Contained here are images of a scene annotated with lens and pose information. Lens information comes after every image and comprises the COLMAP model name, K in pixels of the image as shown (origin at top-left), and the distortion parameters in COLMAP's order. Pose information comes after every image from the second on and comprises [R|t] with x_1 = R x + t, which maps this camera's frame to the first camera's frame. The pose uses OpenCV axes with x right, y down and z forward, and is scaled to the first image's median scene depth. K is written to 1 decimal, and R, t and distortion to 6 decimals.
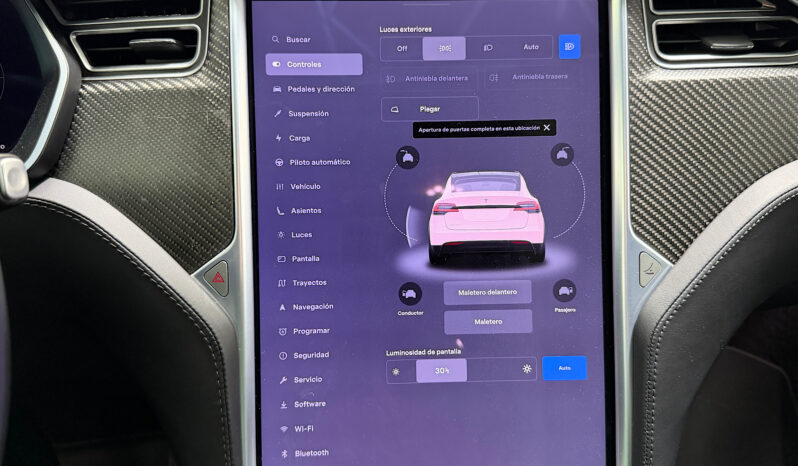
lens RADIAL K [[661.9, 0, 393.9], [0, 661.9, 241.4], [0, 0, 1]] dist [0.072779, -0.178032]
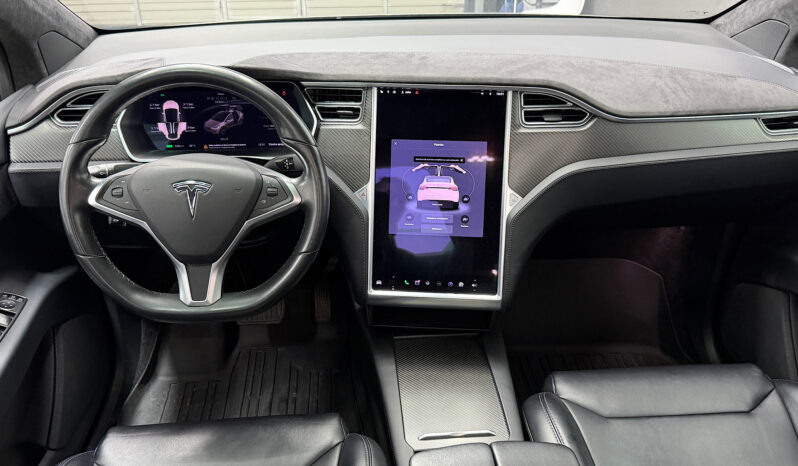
lens RADIAL K [[661.9, 0, 395.9], [0, 661.9, 230.4], [0, 0, 1]] dist [0.072779, -0.178032]
pose [[0.994275, 0.055954, -0.091031, 0.148470], [-0.050979, 0.997124, 0.056085, 0.040869], [0.093907, -0.051124, 0.994267, -1.850585]]
